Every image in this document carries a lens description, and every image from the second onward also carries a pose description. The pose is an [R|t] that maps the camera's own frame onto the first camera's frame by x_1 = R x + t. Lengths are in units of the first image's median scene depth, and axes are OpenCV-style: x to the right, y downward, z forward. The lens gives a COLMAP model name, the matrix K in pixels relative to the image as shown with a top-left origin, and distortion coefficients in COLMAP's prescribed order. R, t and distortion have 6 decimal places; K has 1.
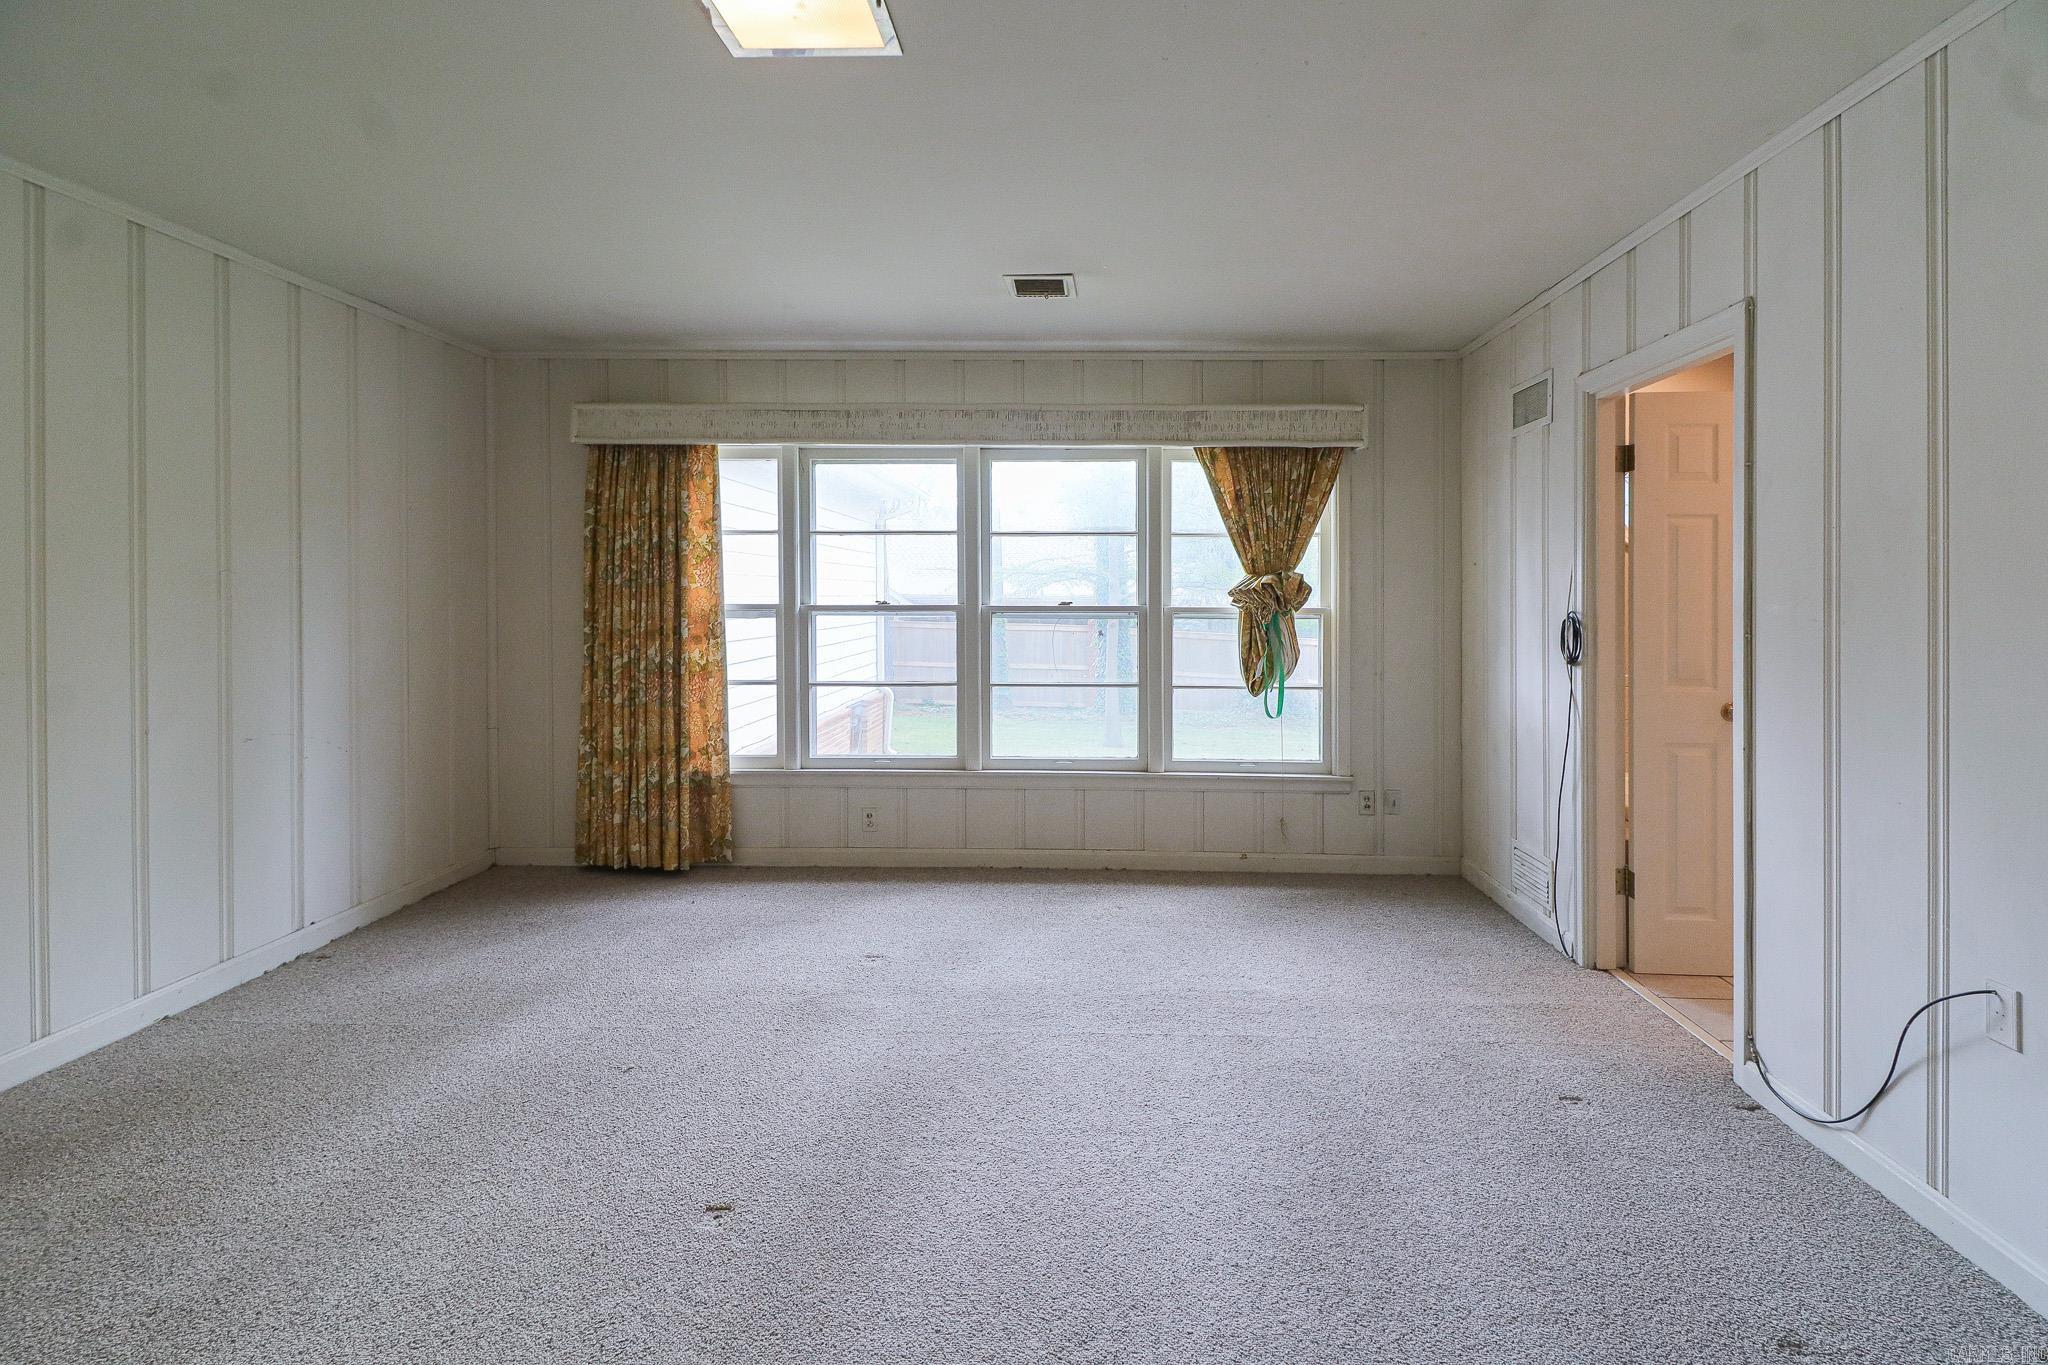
lens RADIAL K [[950.5, 0, 1032.2], [0, 950.5, 691.4], [0, 0, 1]] dist [0.012796, -0.000187]
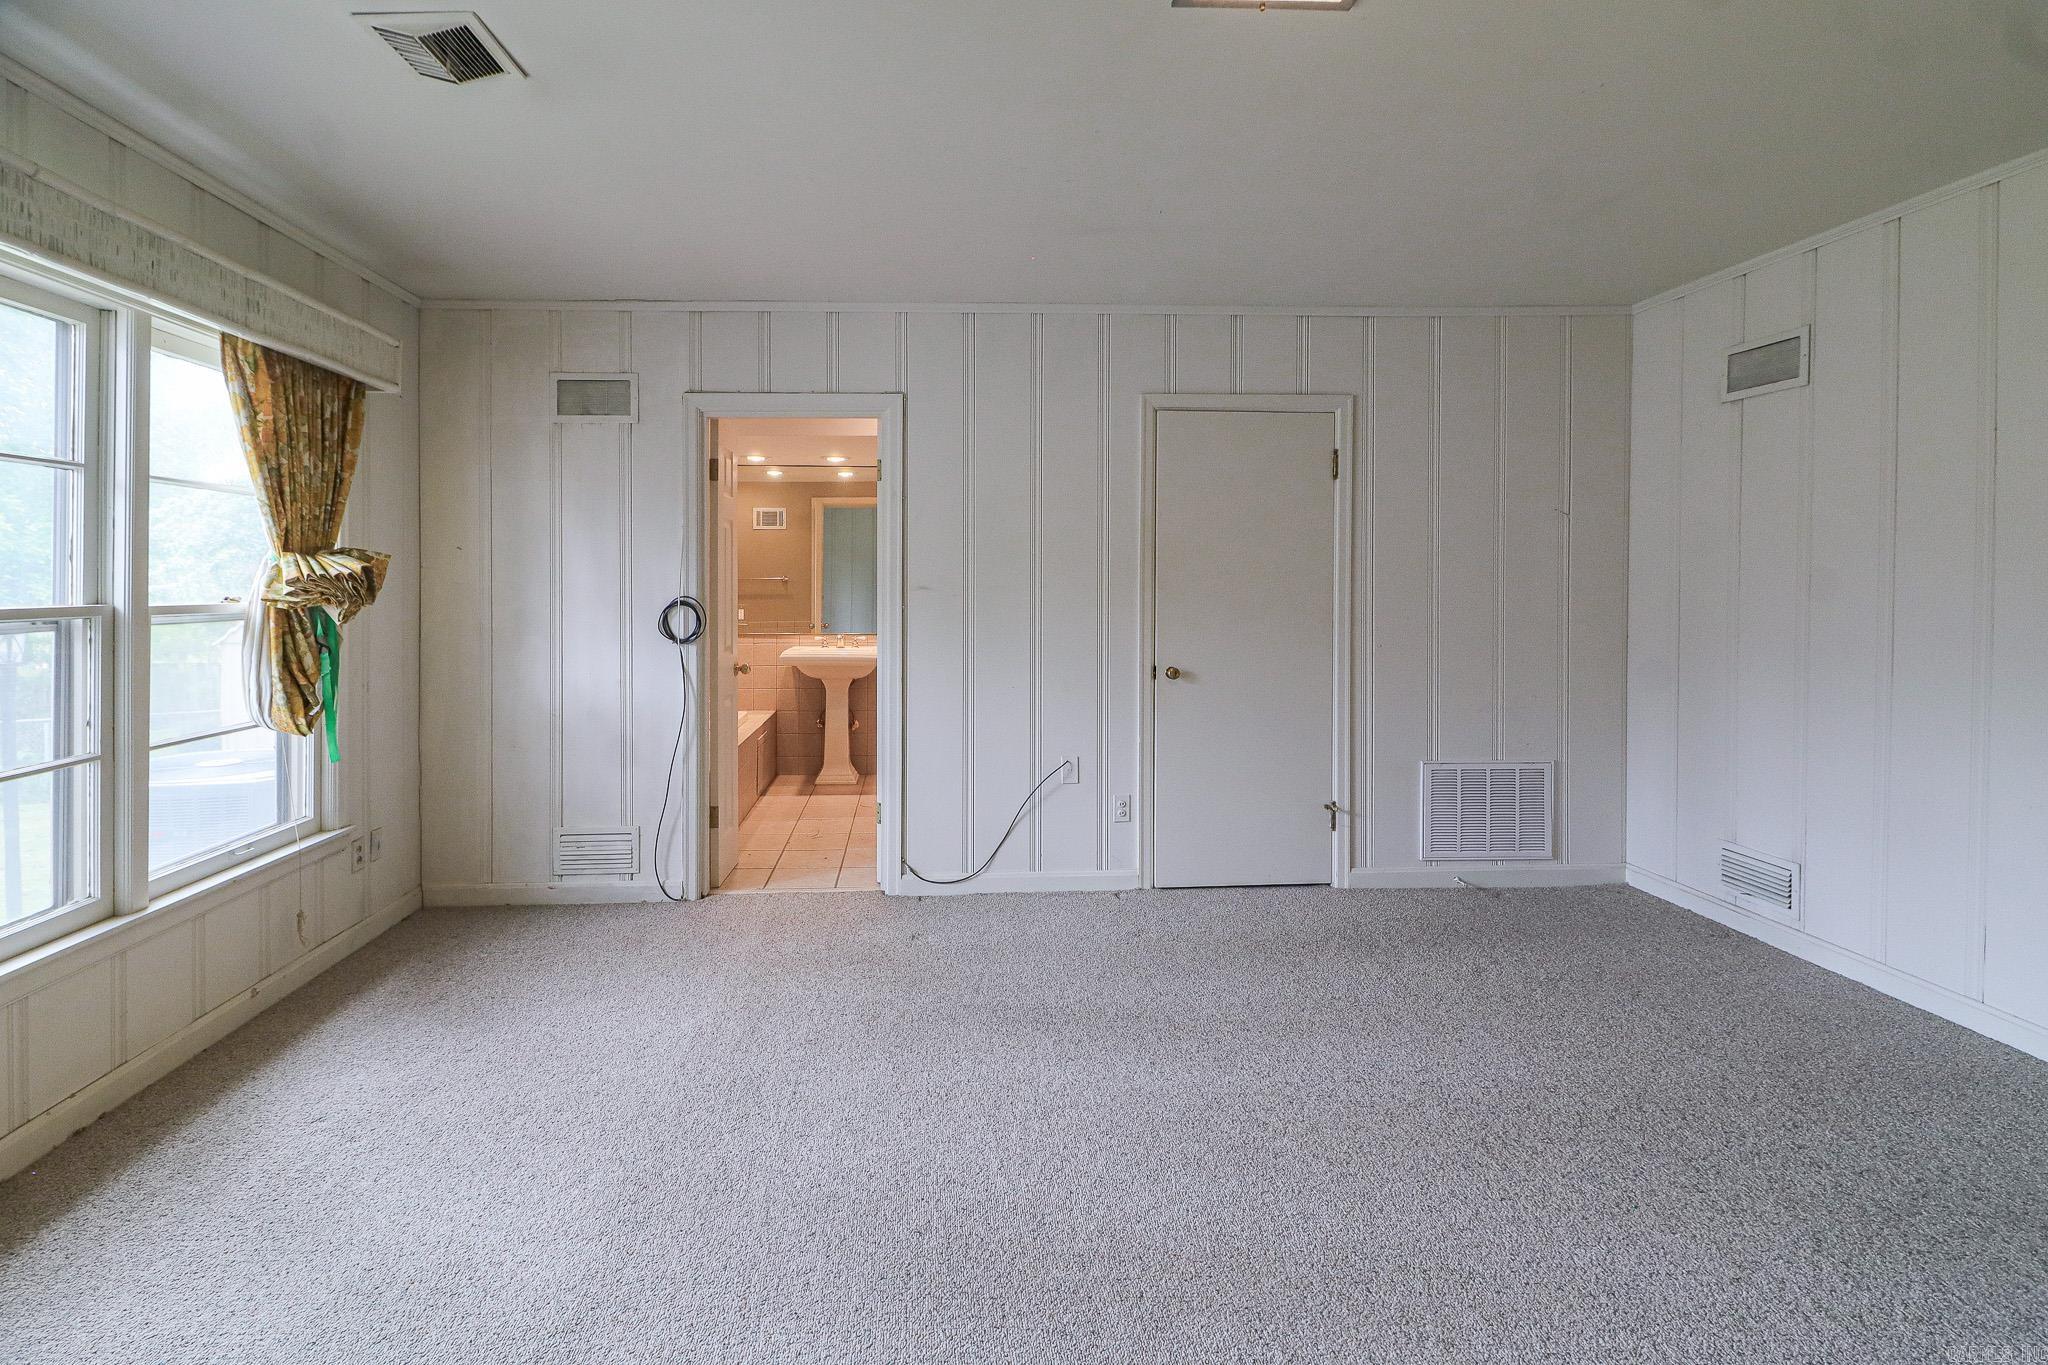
lens RADIAL K [[945.9, 0, 1024.0], [0, 945.9, 682.5], [0, 0, 1]] dist [-0.000771, -0.000477]
pose [[-0.127853, -0.108309, 0.985861, -0.496470], [0.100433, 0.987496, 0.121514, -0.063796], [-0.986695, 0.114548, -0.115377, 0.596241]]
